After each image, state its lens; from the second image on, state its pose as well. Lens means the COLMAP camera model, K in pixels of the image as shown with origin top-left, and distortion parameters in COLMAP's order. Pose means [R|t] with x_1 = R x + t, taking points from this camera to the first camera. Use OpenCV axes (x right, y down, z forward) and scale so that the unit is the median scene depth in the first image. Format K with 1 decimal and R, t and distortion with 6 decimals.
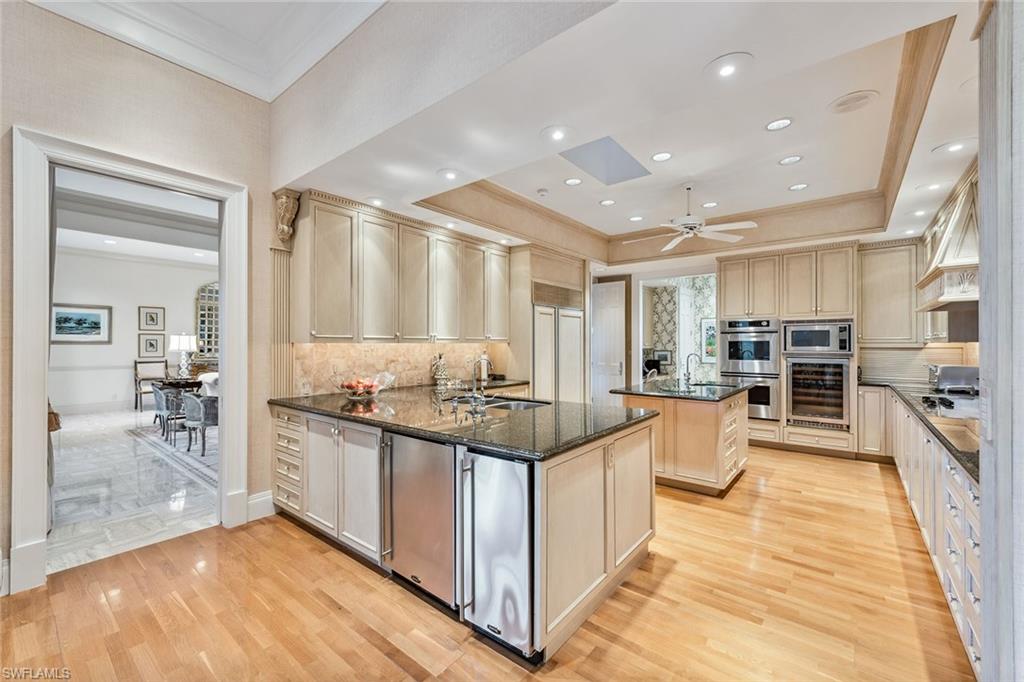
lens RADIAL K [[408.6, 0, 506.7], [0, 408.6, 343.2], [0, 0, 1]] dist [0.001979, -0.001100]
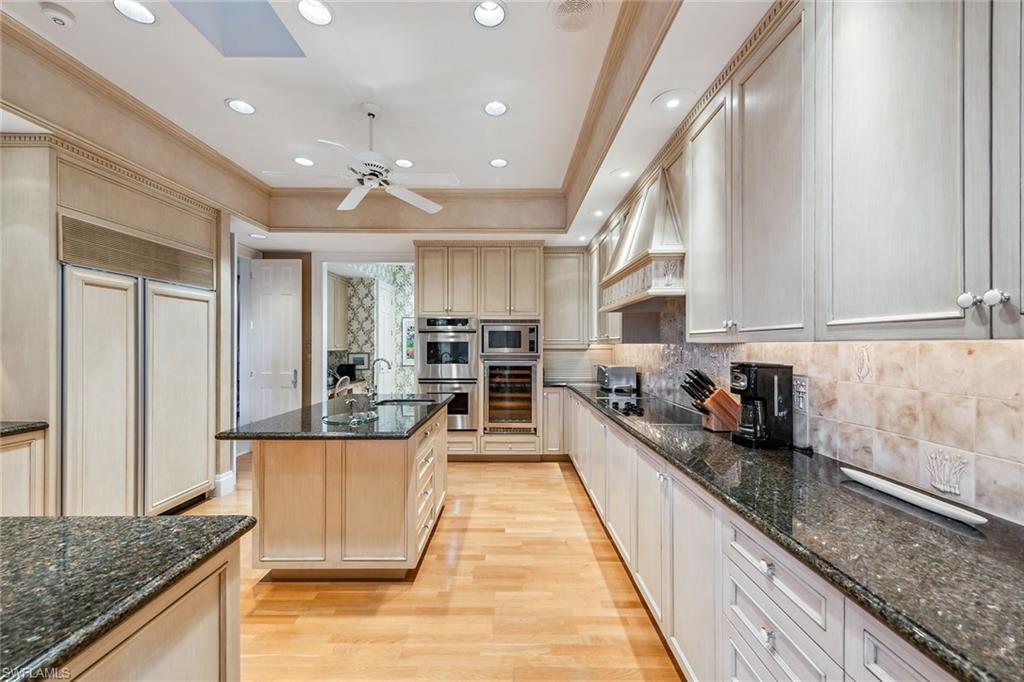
lens RADIAL K [[399.6, 0, 511.7], [0, 399.6, 344.4], [0, 0, 1]] dist [0.006981, -0.000172]
pose [[0.766471, 0.002540, 0.642274, 0.166629], [-0.002716, 0.999996, -0.000714, 0.000370], [-0.642273, -0.001197, 0.766475, 0.288034]]
